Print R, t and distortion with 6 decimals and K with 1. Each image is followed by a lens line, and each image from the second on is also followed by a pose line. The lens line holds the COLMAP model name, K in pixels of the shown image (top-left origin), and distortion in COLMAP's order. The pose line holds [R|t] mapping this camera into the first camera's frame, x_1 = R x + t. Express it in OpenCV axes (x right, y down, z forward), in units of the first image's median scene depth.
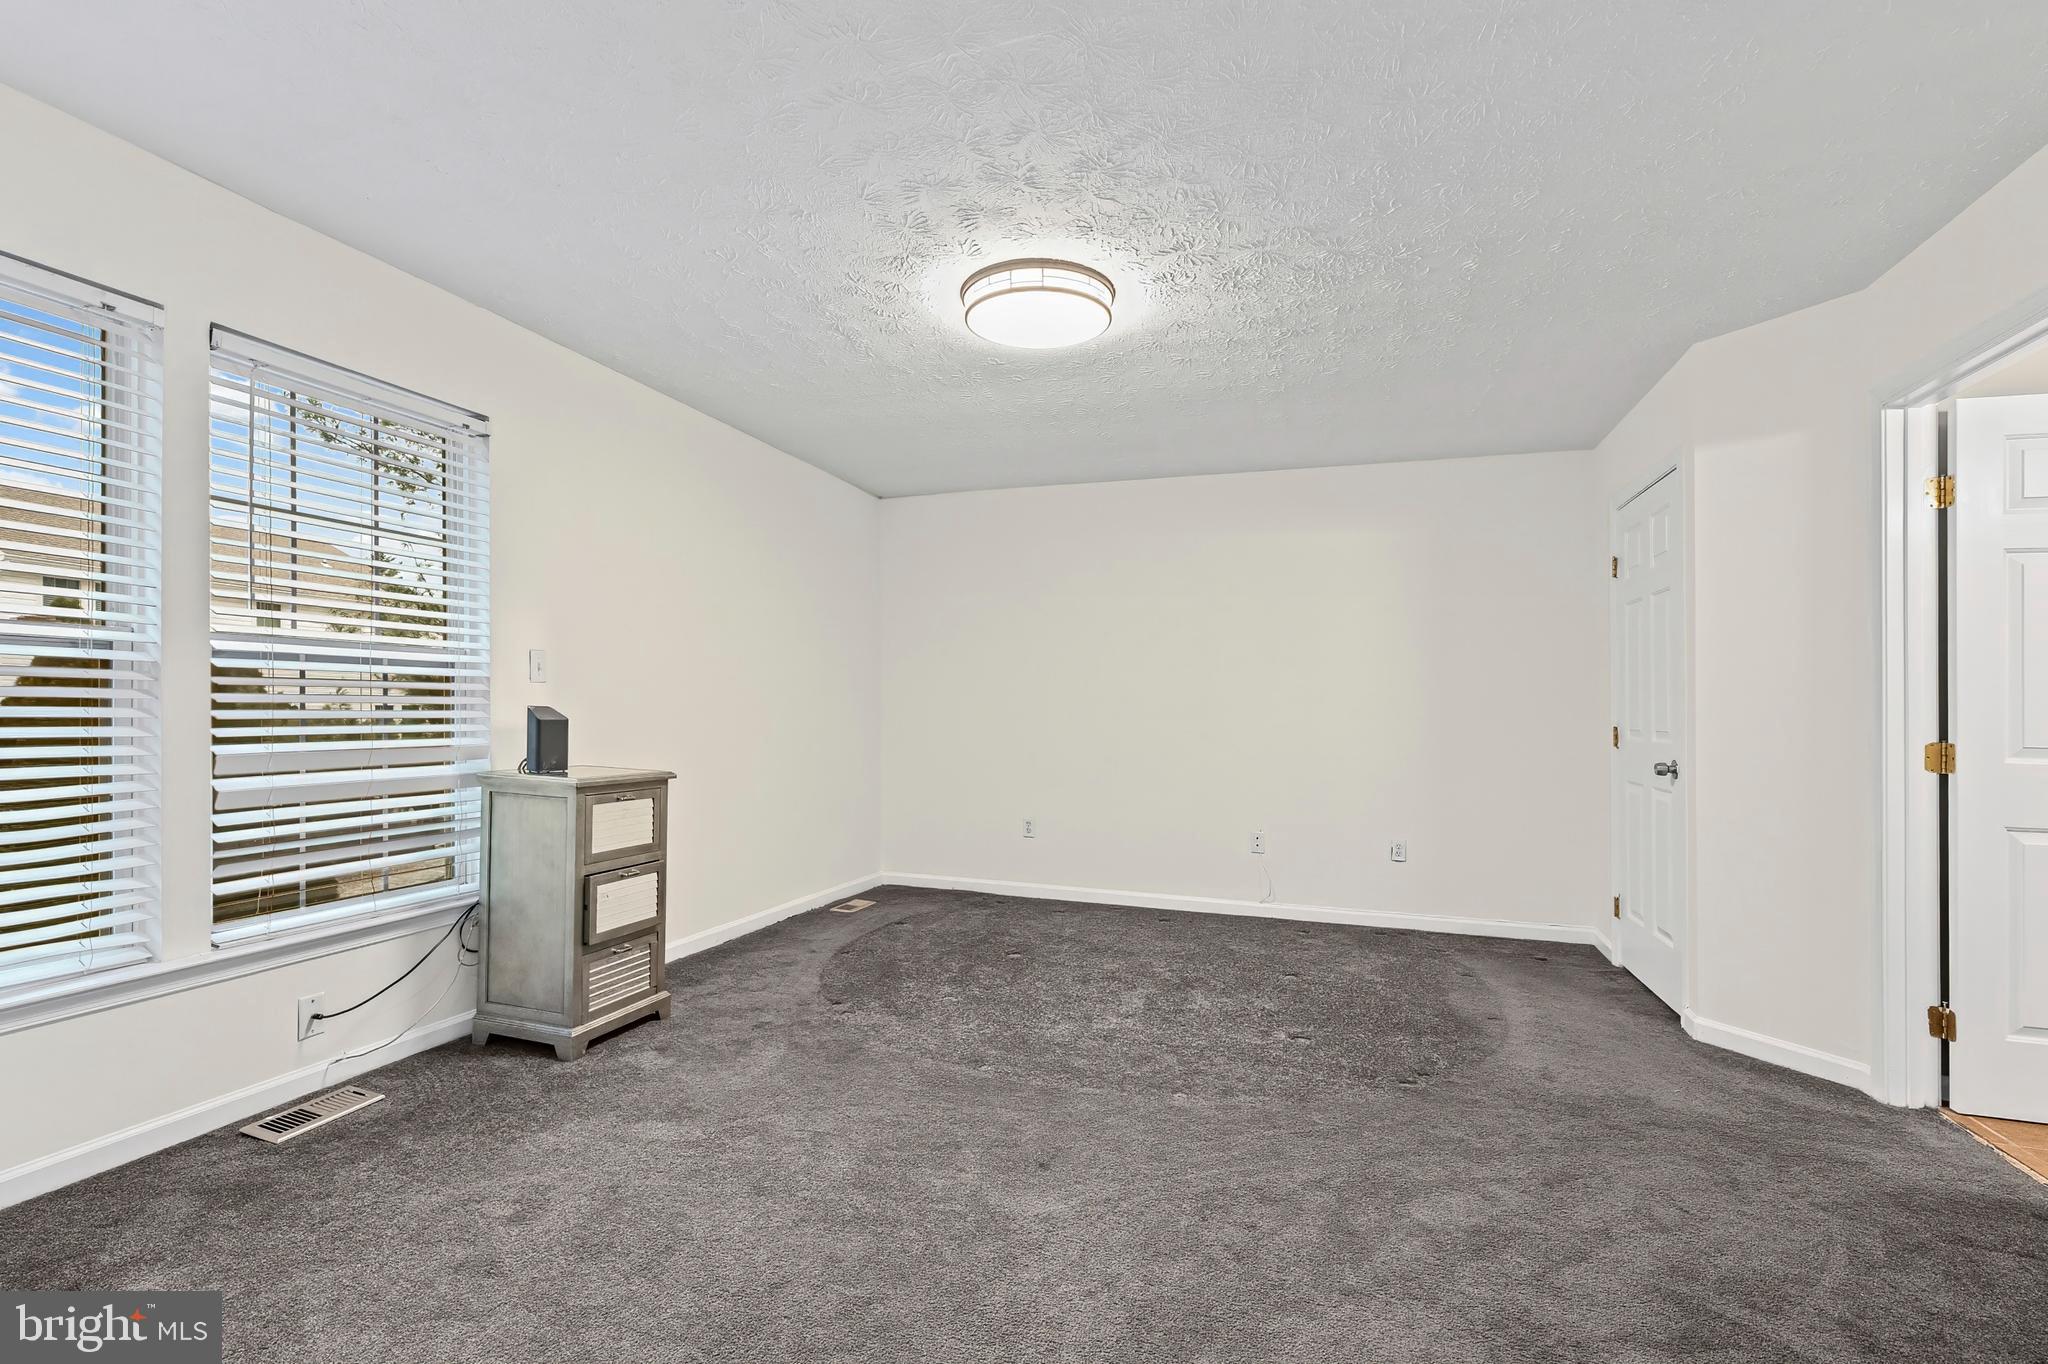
lens RADIAL K [[929.7, 0, 1026.0], [0, 929.7, 690.0], [0, 0, 1]] dist [-0.004393, -0.000712]
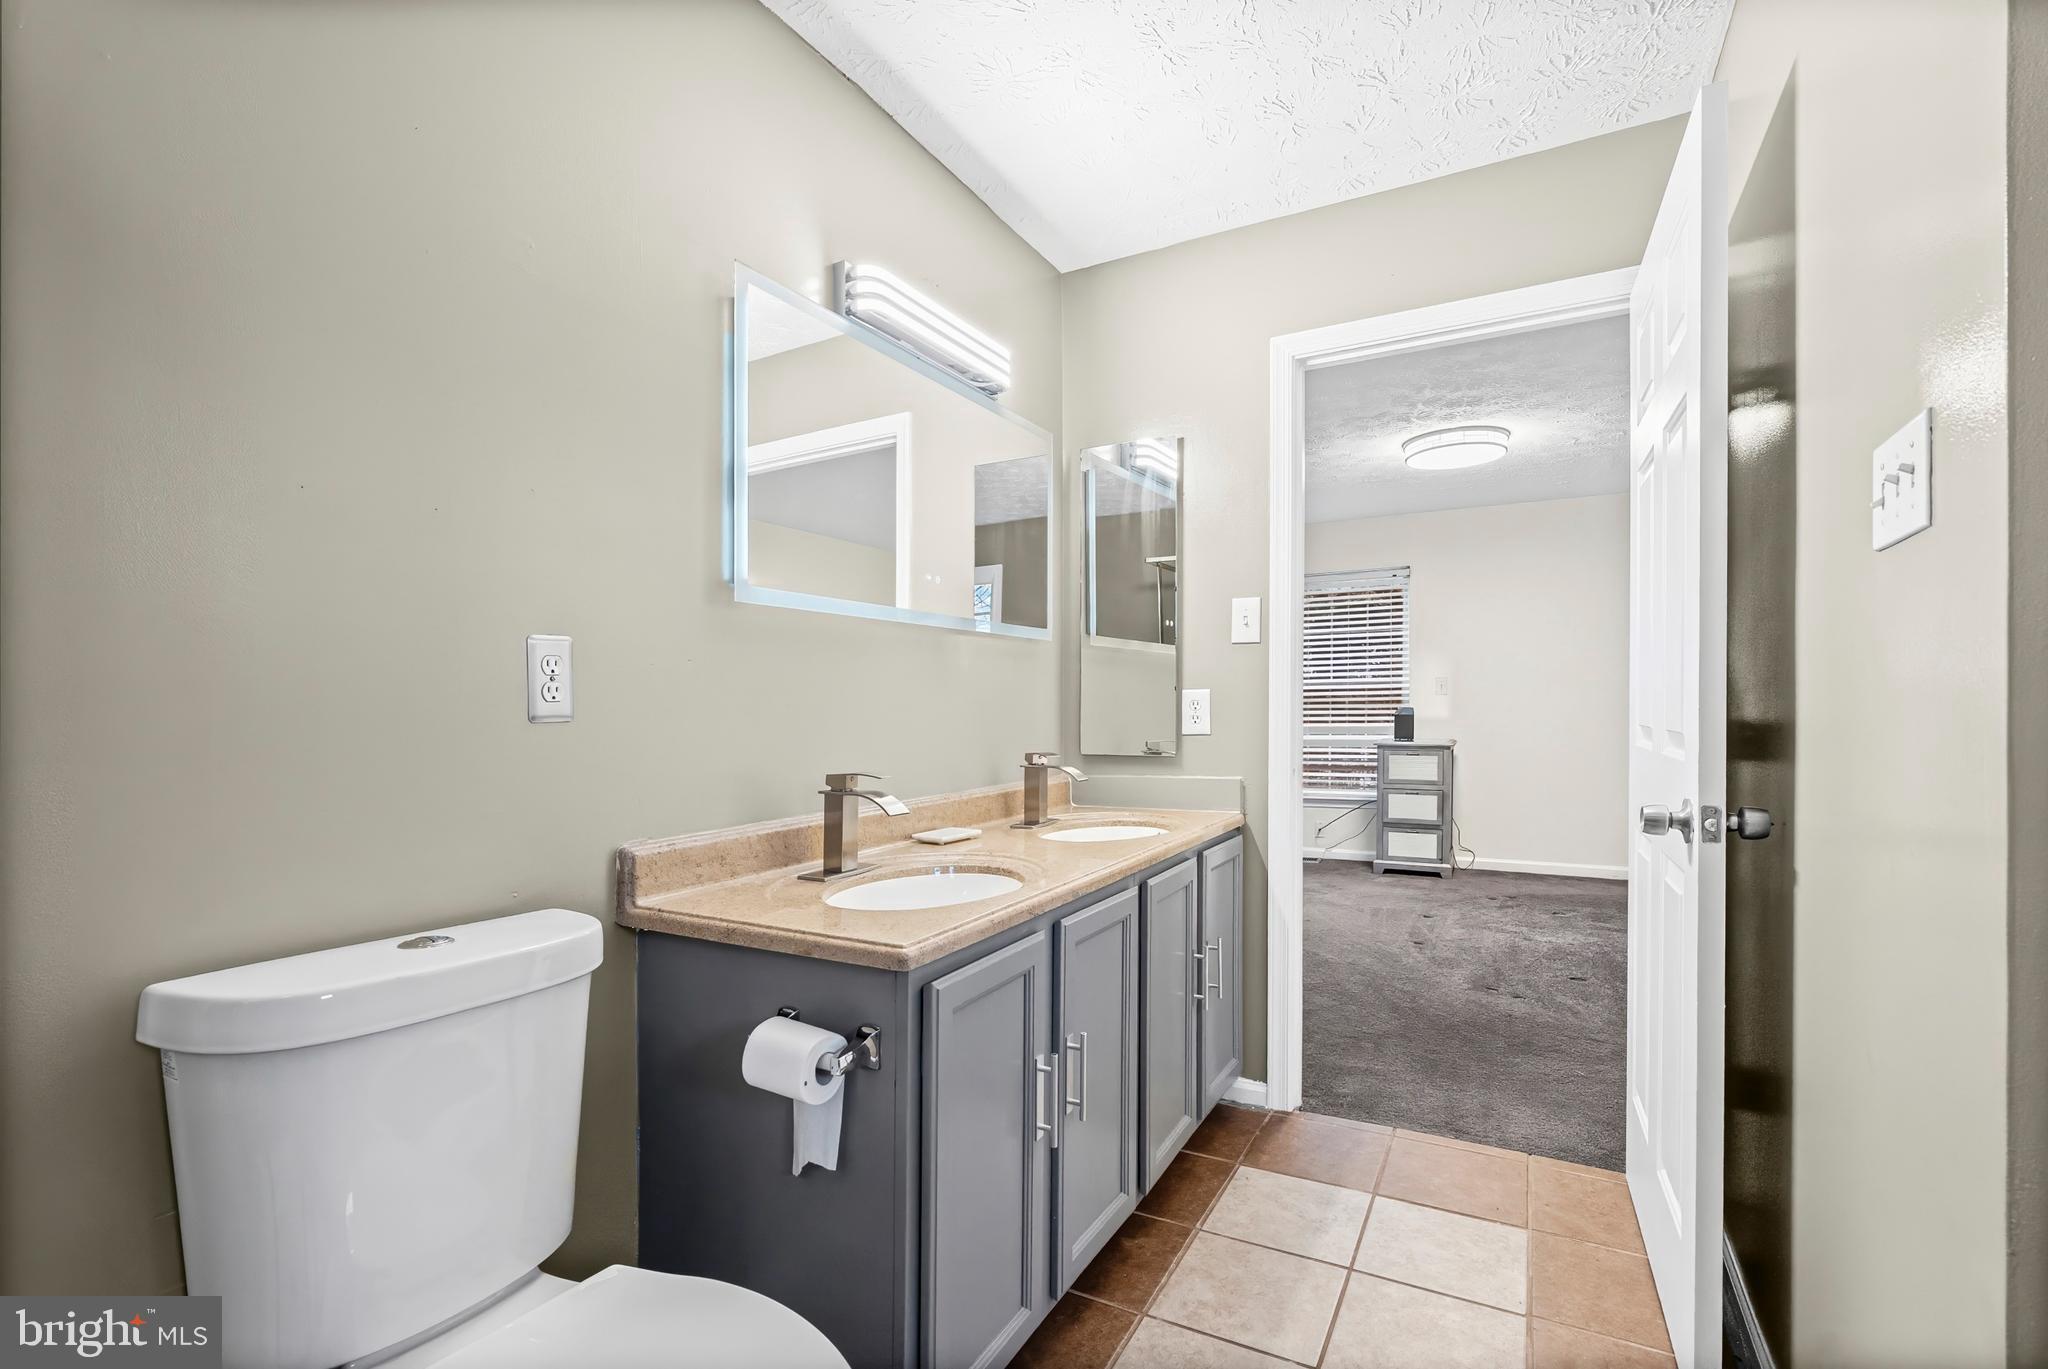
lens RADIAL K [[929.7, 0, 1026.0], [0, 929.7, 692.5], [0, 0, 1]] dist [-0.004393, -0.000712]
pose [[-0.171665, -0.029074, -0.984726, 1.650227], [0.018183, 0.999301, -0.032674, 0.037204], [0.984988, -0.023514, -0.171016, 0.540516]]
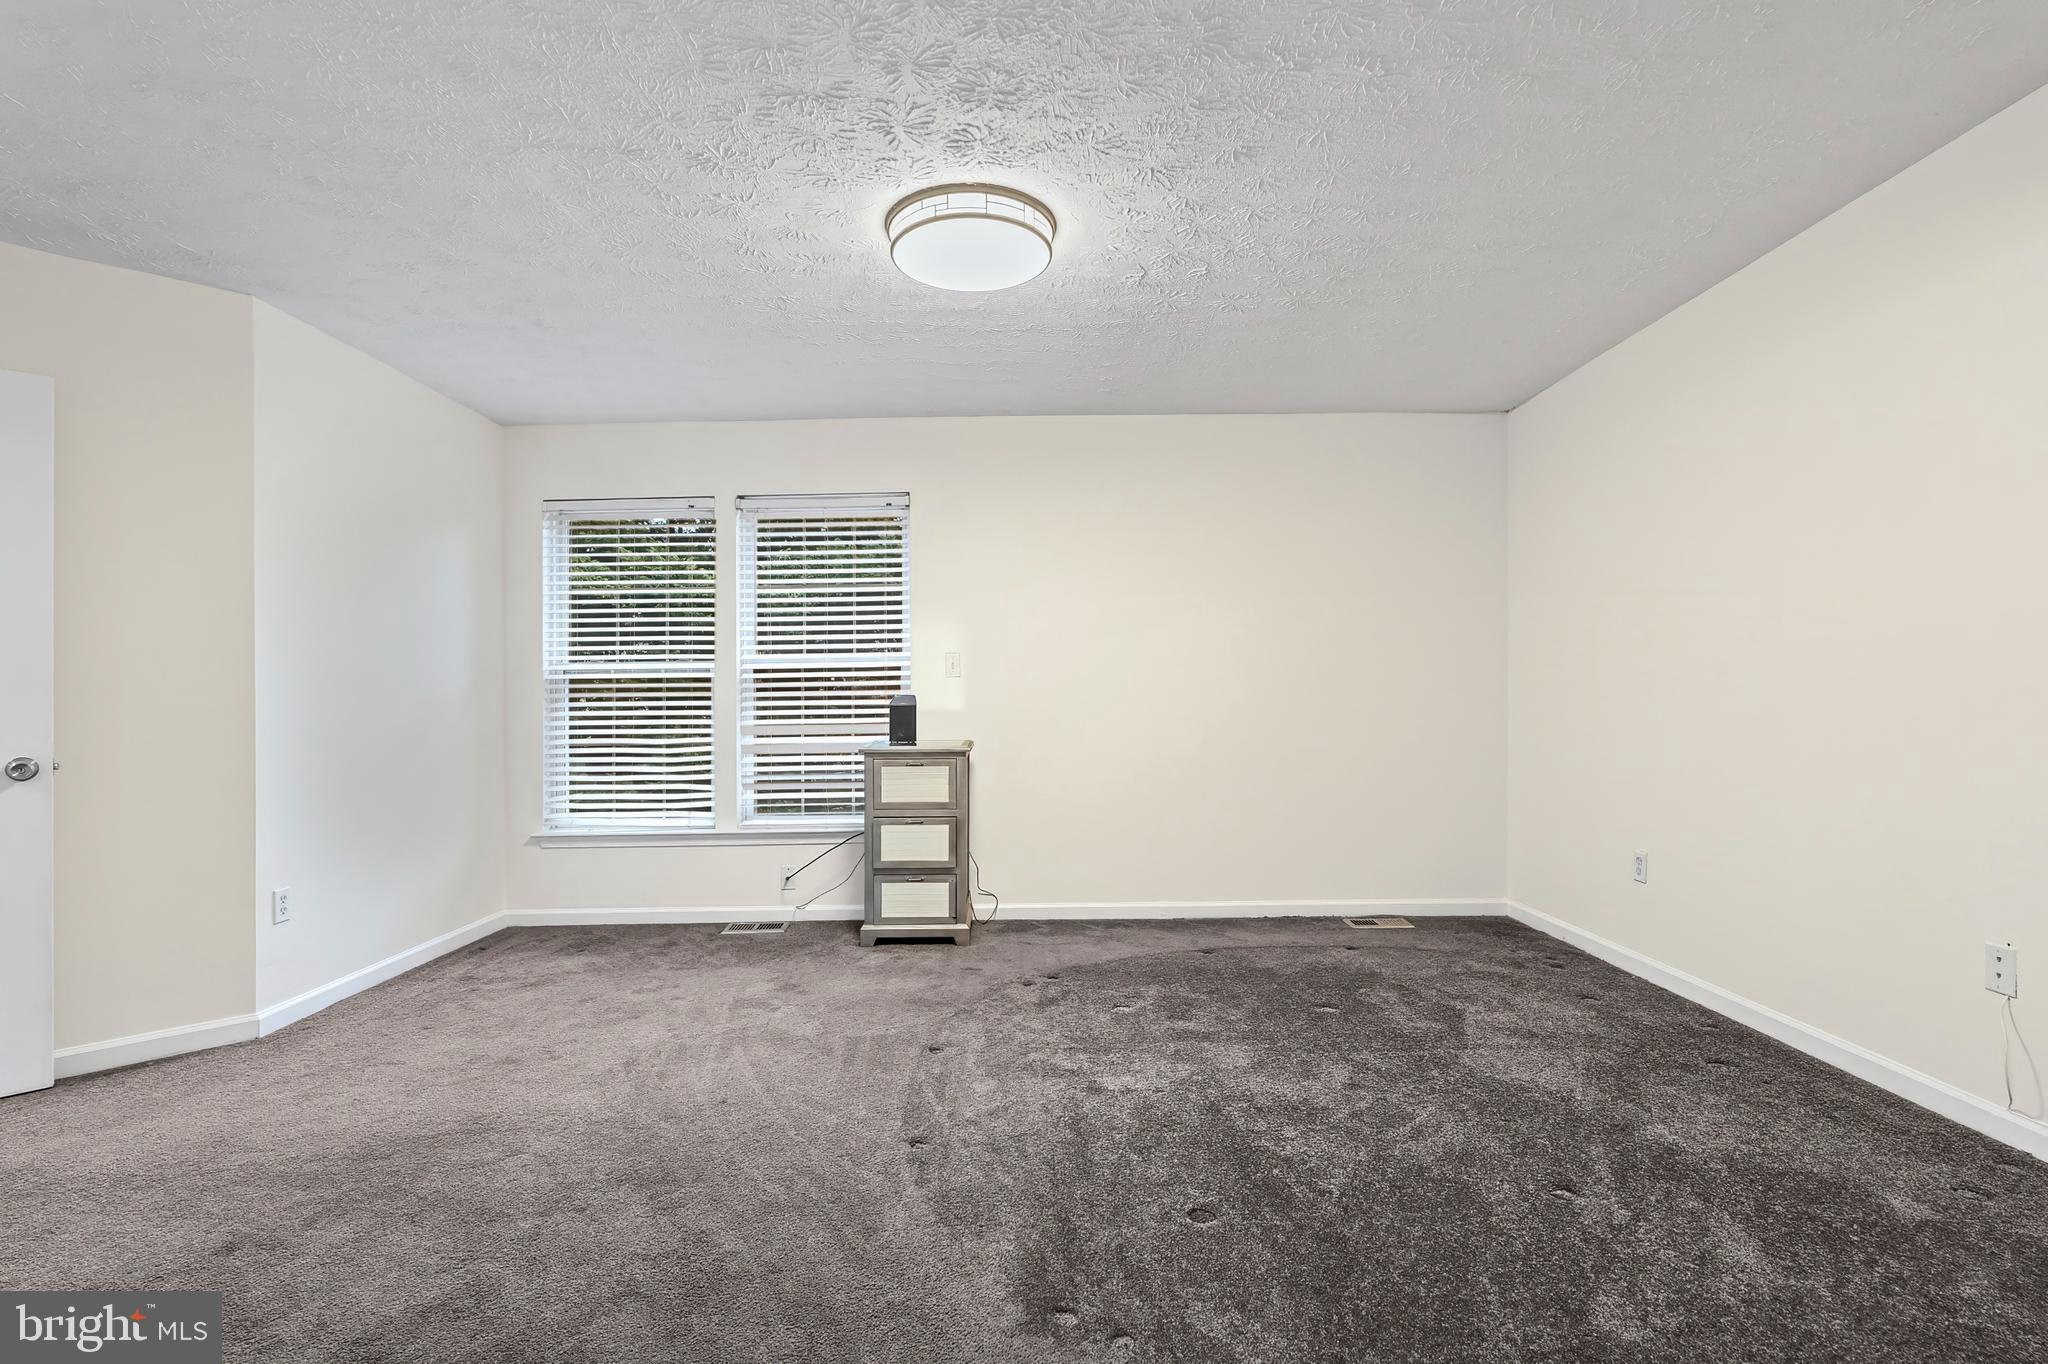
lens RADIAL K [[929.7, 0, 1026.0], [0, 929.7, 690.0], [0, 0, 1]] dist [-0.004393, -0.000712]
pose [[0.321431, -0.024036, -0.946628, 0.868586], [0.040166, 0.999124, -0.011730, 0.034761], [0.946081, -0.034252, 0.322115, 0.736812]]
